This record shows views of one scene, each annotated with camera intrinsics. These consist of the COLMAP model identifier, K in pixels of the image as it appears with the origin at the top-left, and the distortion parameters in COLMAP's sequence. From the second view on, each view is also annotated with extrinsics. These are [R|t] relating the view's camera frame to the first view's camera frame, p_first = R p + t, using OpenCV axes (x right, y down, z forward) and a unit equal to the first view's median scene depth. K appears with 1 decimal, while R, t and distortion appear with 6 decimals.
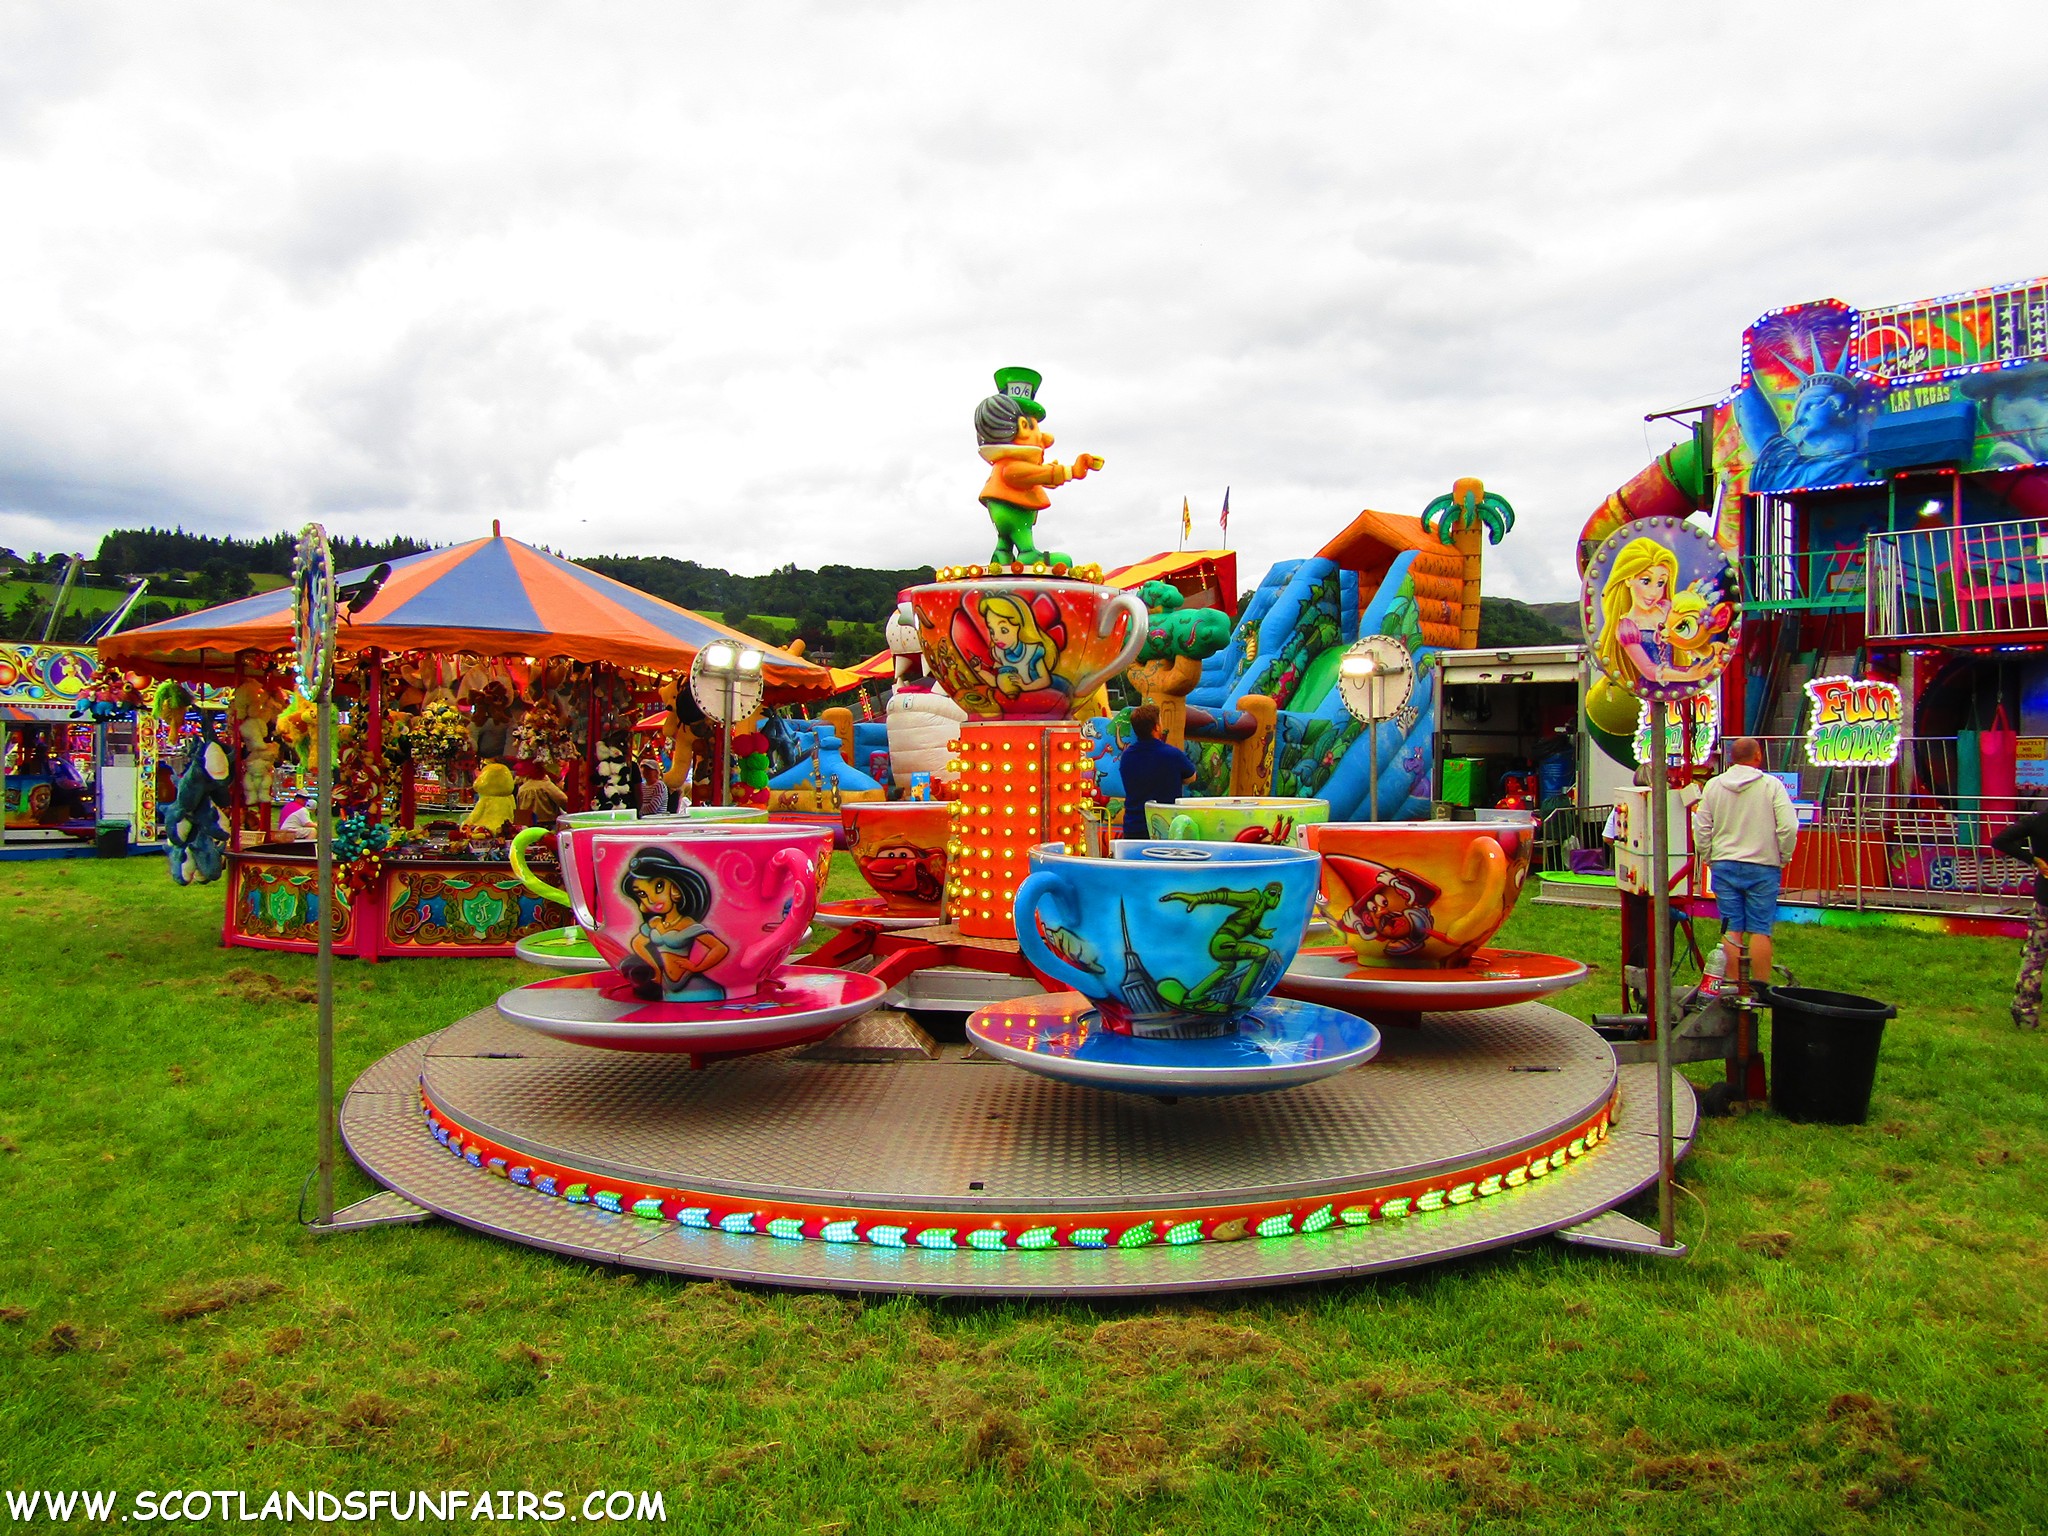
lens RADIAL K [[1469.1, 0, 1024.0], [0, 1469.1, 768.0], [0, 0, 1]] dist [0.037556, 0.000823]
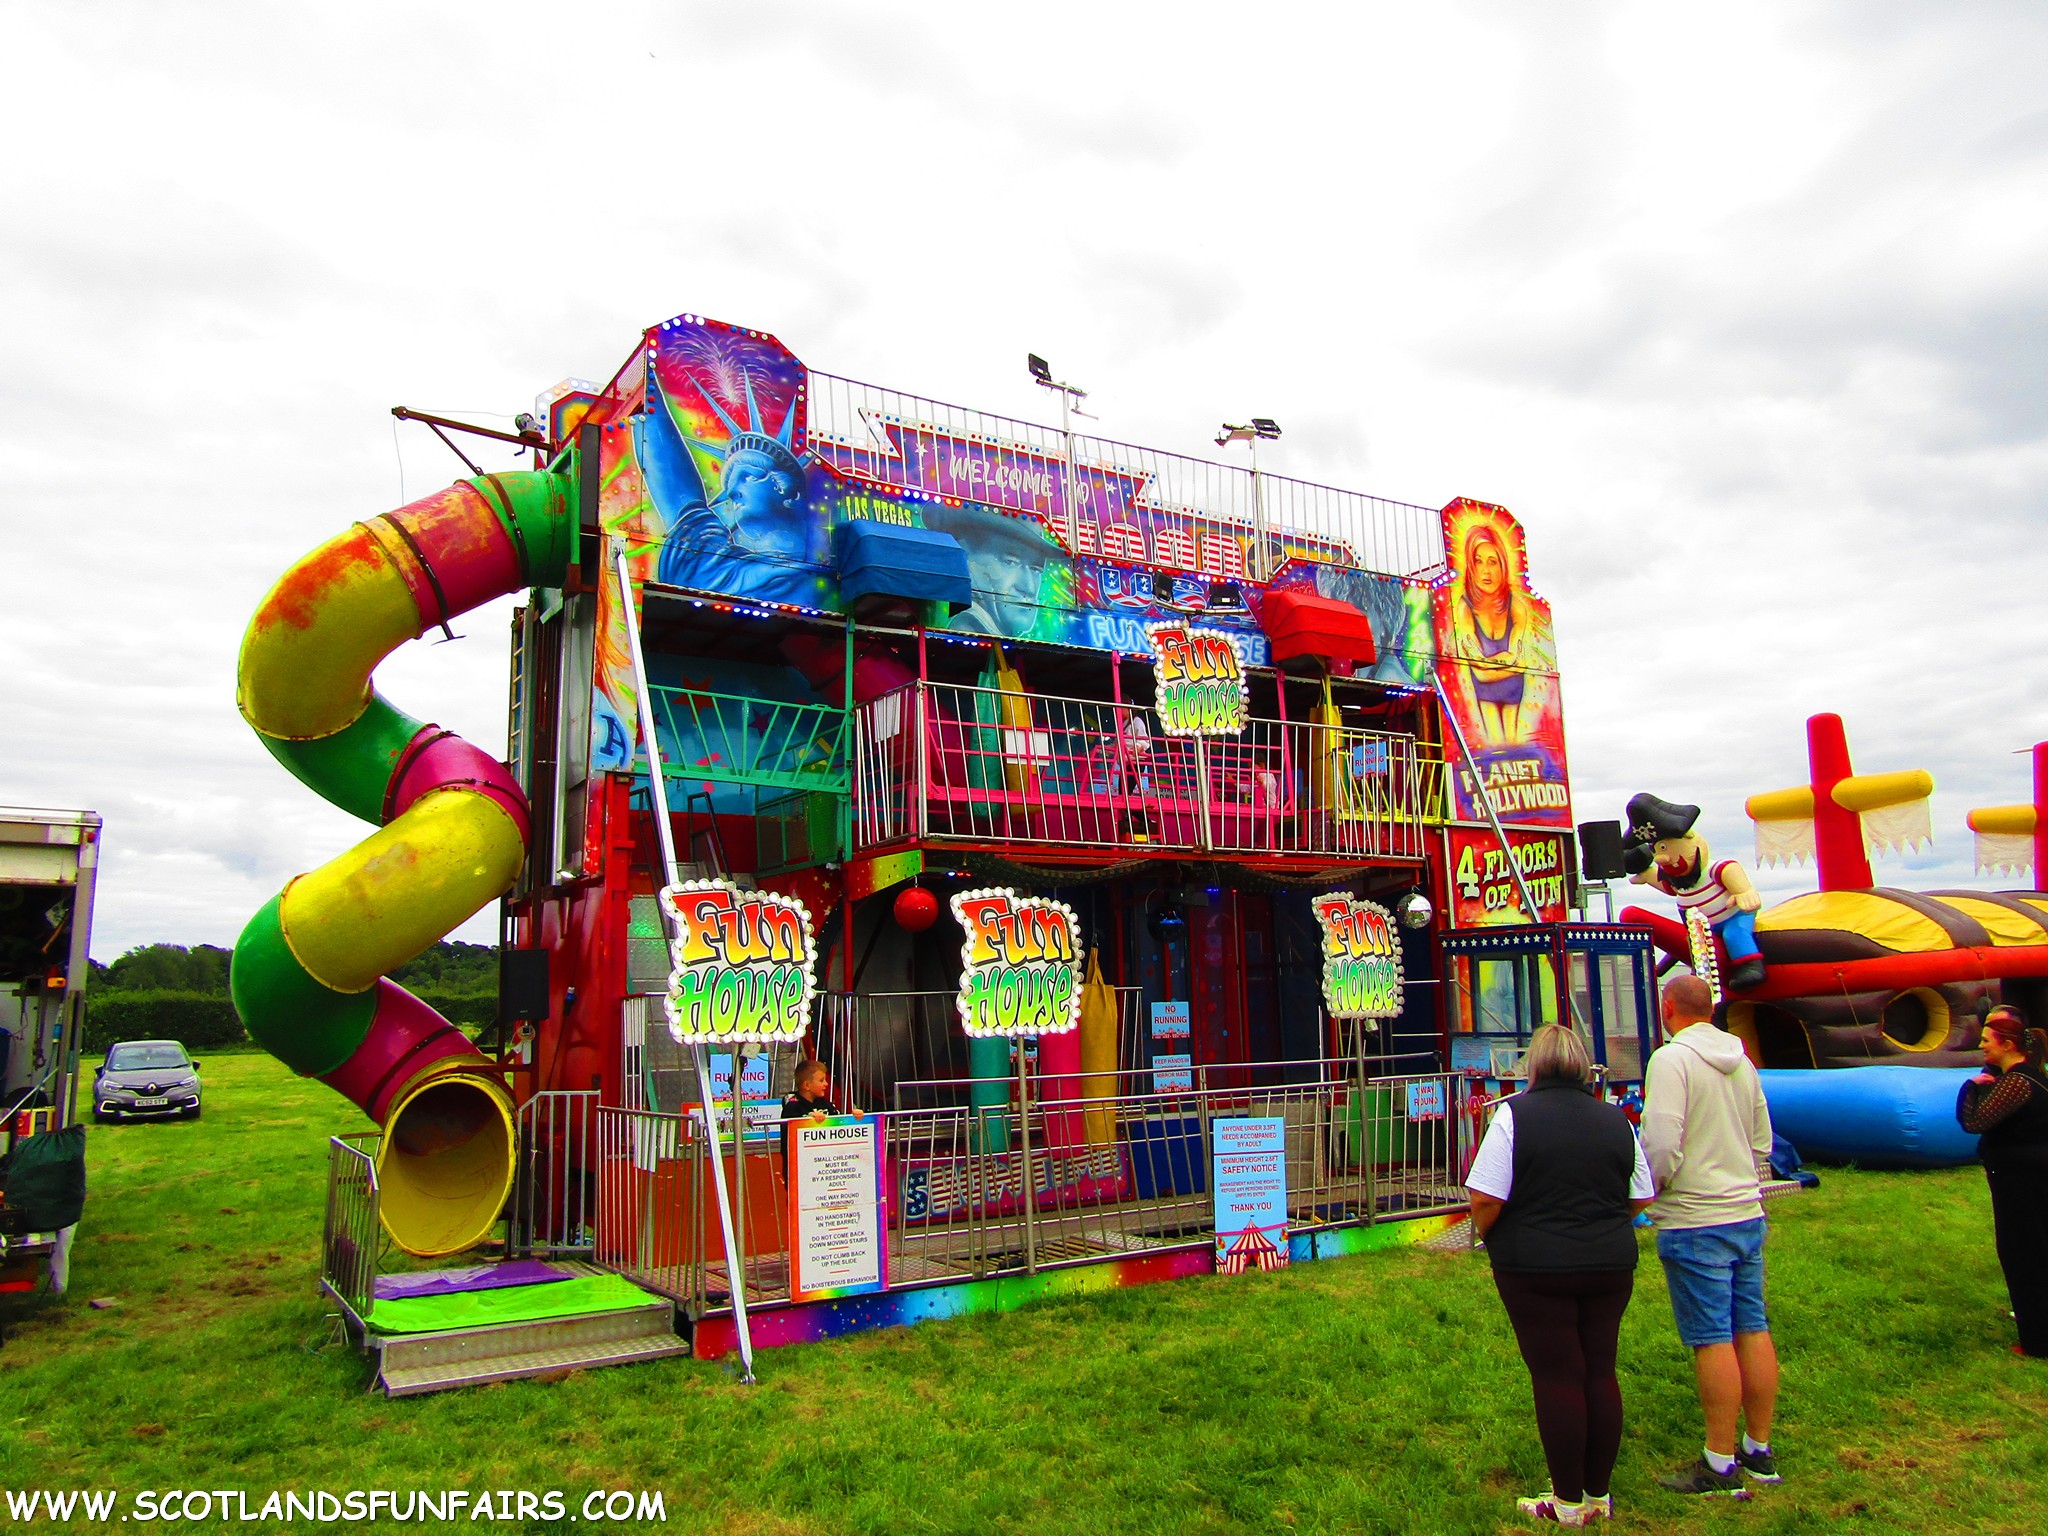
lens RADIAL K [[1469.1, 0, 1024.0], [0, 1469.1, 768.0], [0, 0, 1]] dist [0.037556, 0.000823]
pose [[0.223174, 0.154473, 0.962461, -0.044737], [0.023374, 0.986232, -0.163708, -0.009204], [-0.974498, 0.059032, 0.216491, 0.747729]]
